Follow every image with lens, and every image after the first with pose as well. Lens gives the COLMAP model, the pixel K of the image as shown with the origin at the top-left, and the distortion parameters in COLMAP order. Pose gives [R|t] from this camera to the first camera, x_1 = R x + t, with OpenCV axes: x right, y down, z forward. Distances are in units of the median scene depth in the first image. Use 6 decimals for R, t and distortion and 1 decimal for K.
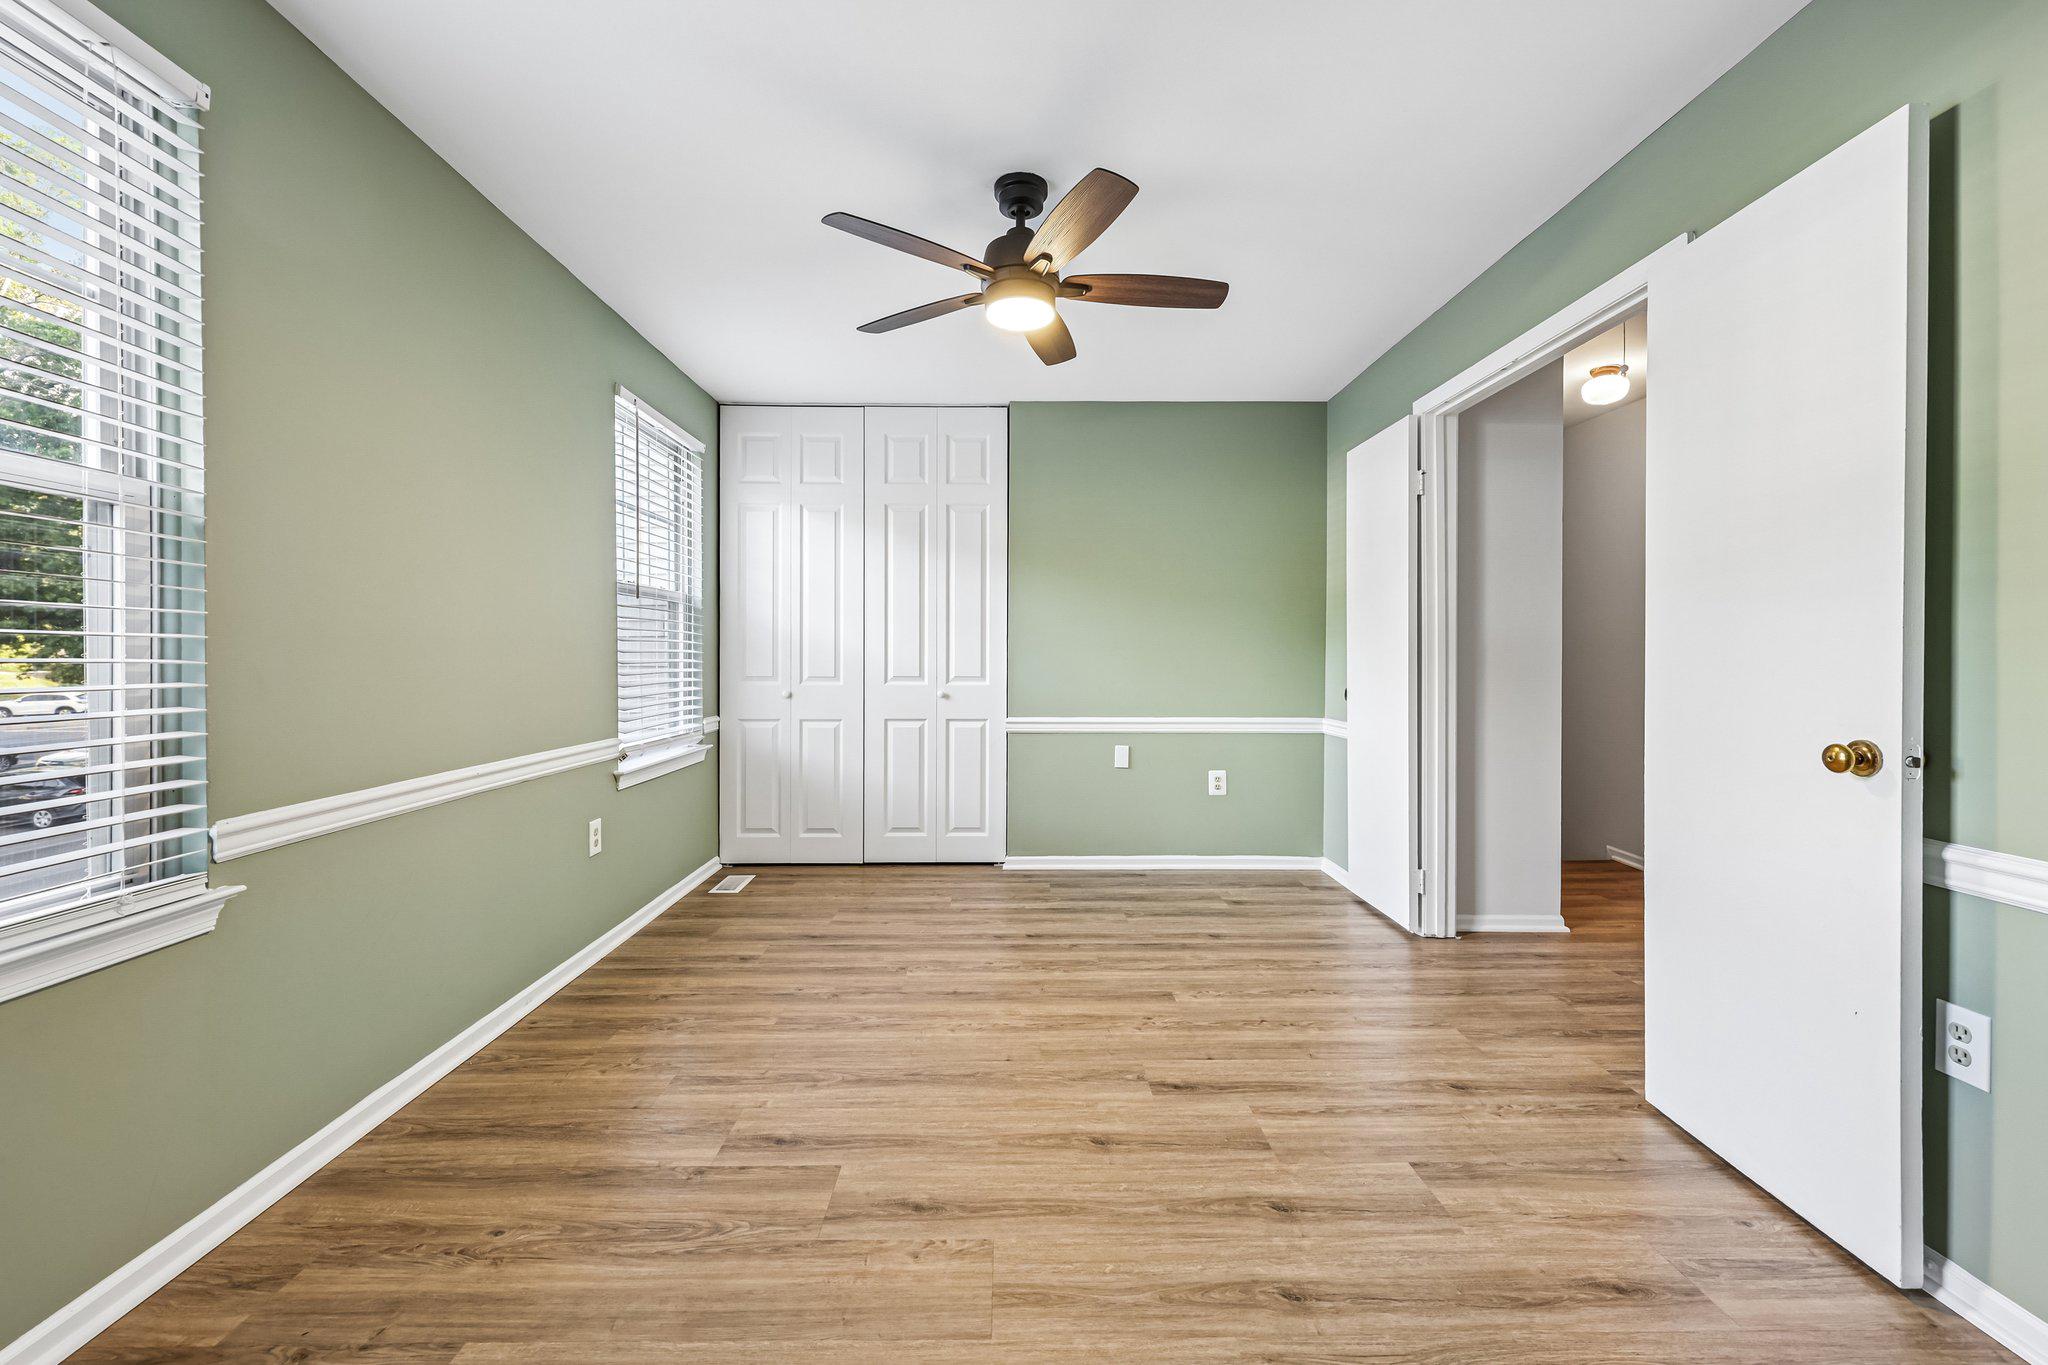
lens RADIAL K [[838.7, 0, 1002.4], [0, 838.7, 662.9], [0, 0, 1]] dist [-0.000532, -0.000075]
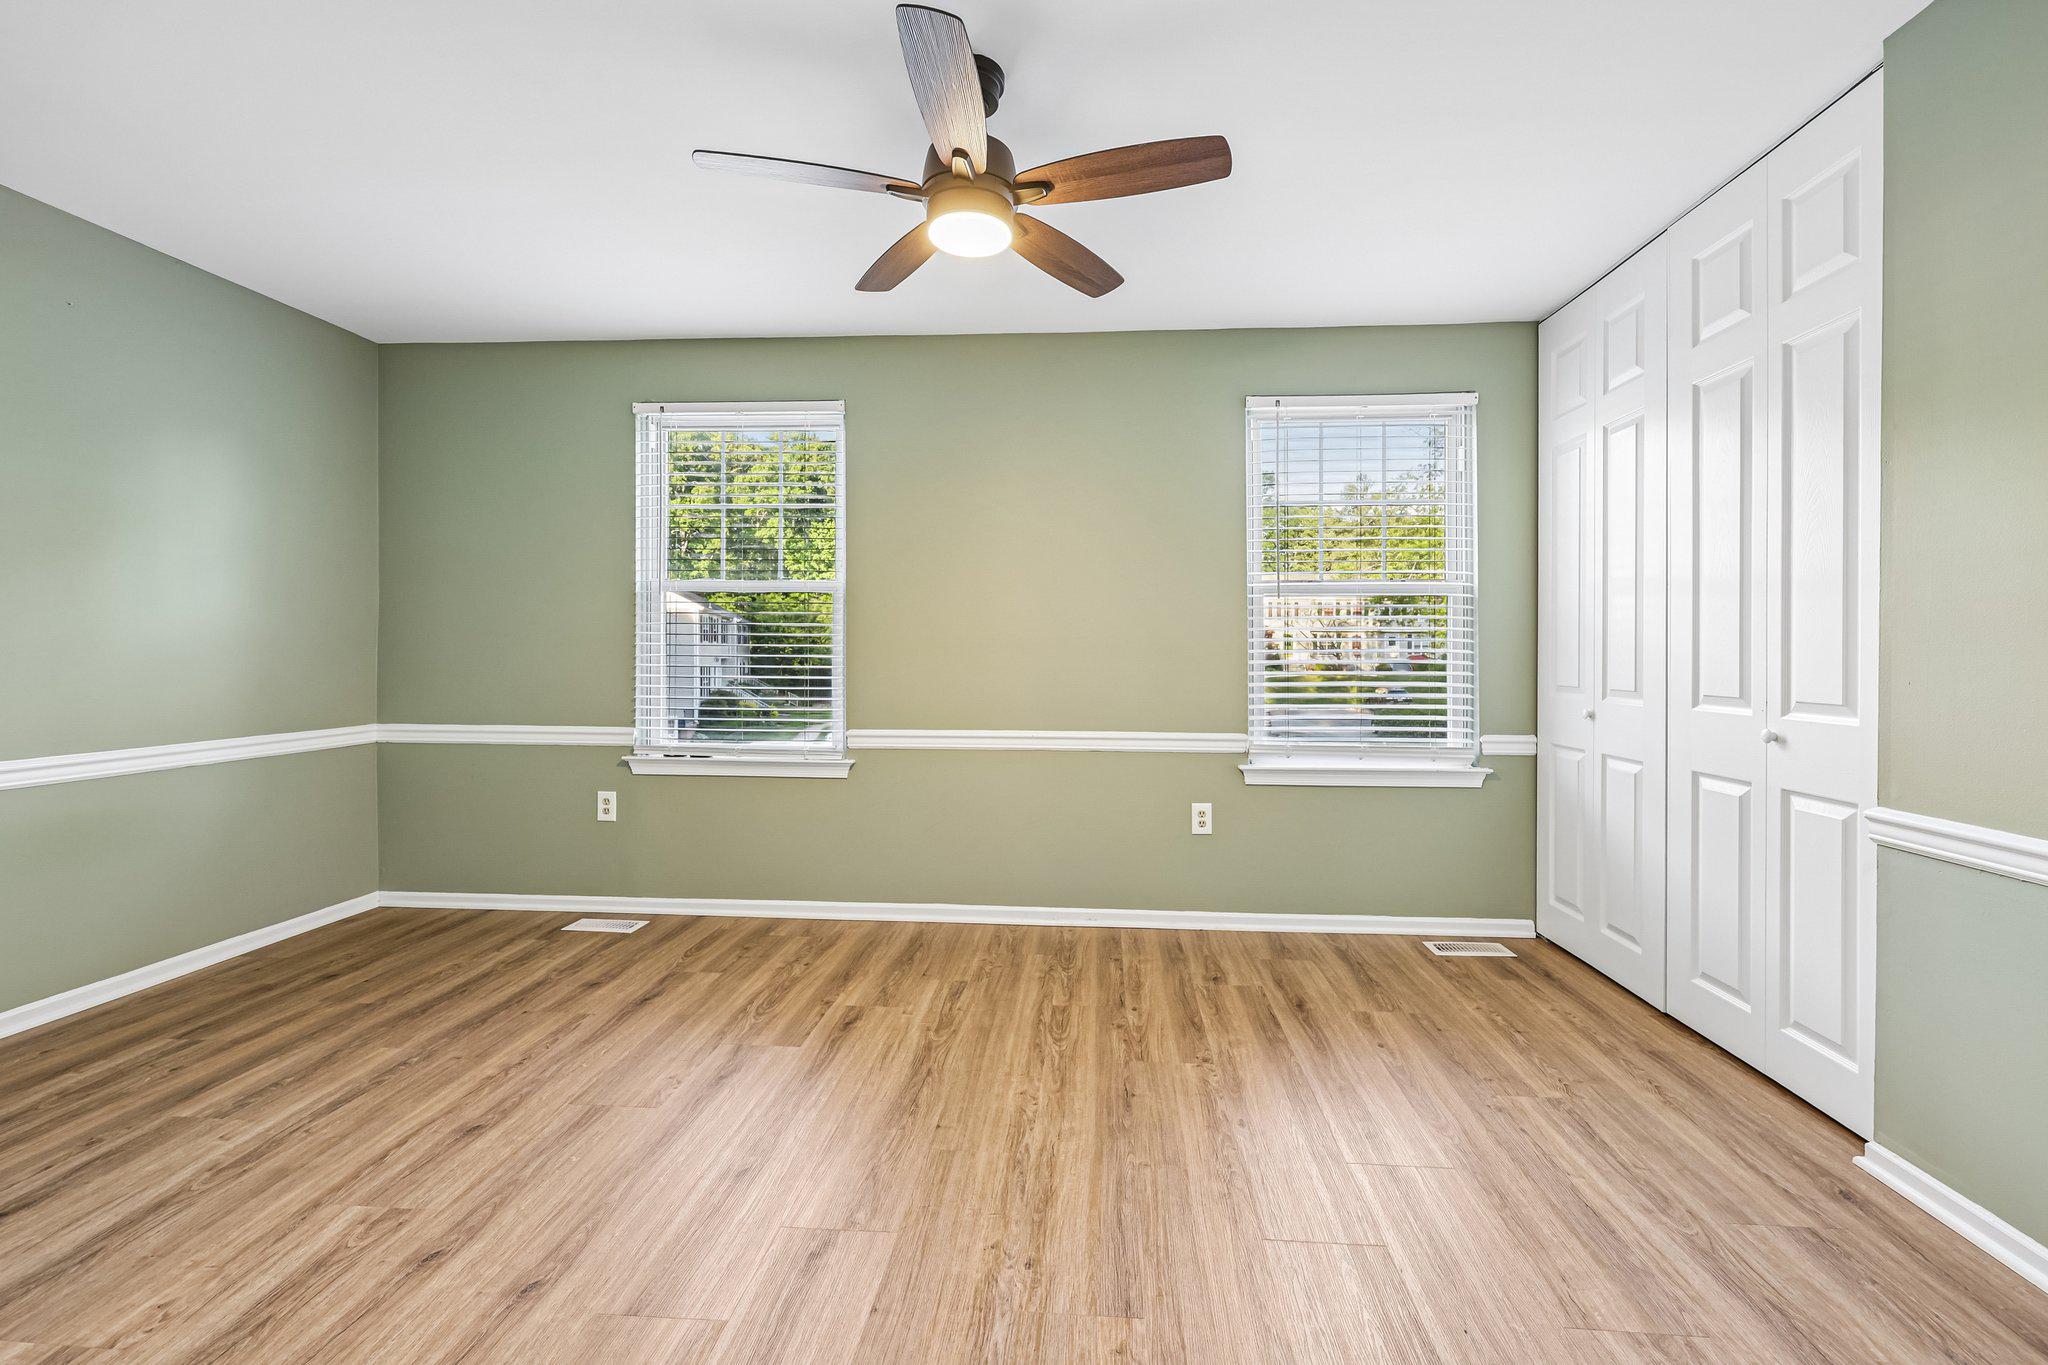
lens RADIAL K [[840.2, 0, 1054.9], [0, 840.2, 651.8], [0, 0, 1]] dist [0.000601, -0.000072]
pose [[-0.074084, -0.005882, -0.997235, 0.937759], [-0.011741, 0.999918, -0.005026, -0.008706], [0.997183, 0.011336, -0.074147, 1.288812]]
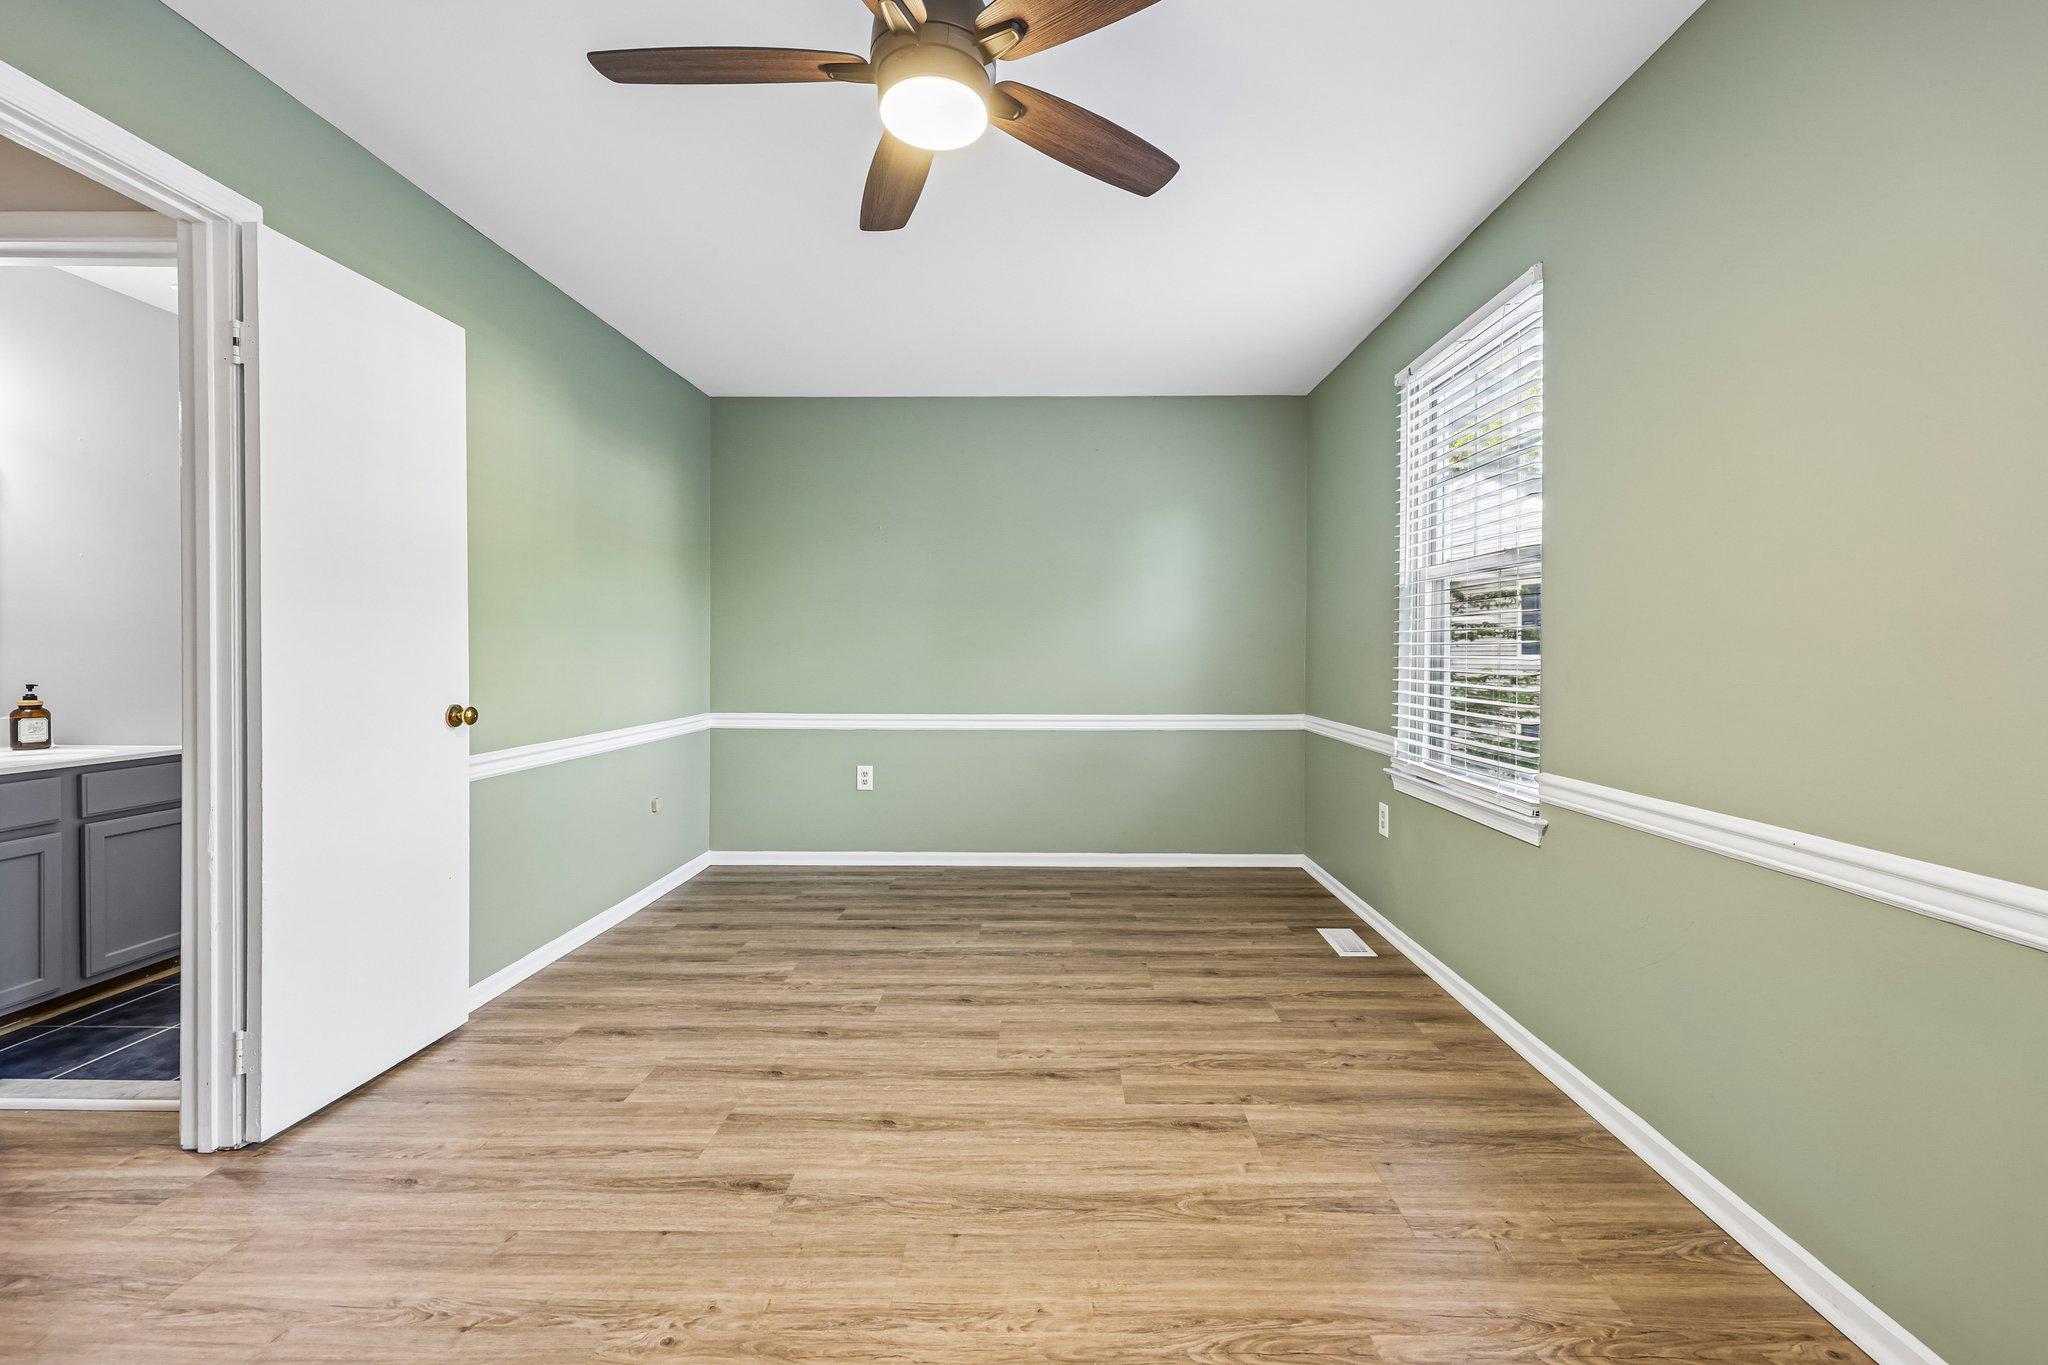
lens RADIAL K [[831.6, 0, 1031.4], [0, 831.6, 664.7], [0, 0, 1]] dist [0.002060, 0.000310]
pose [[-0.999742, -0.005834, 0.021962, -0.074752], [-0.005358, 0.999751, 0.021680, -0.015840], [-0.022083, 0.021557, -0.999524, 1.837510]]
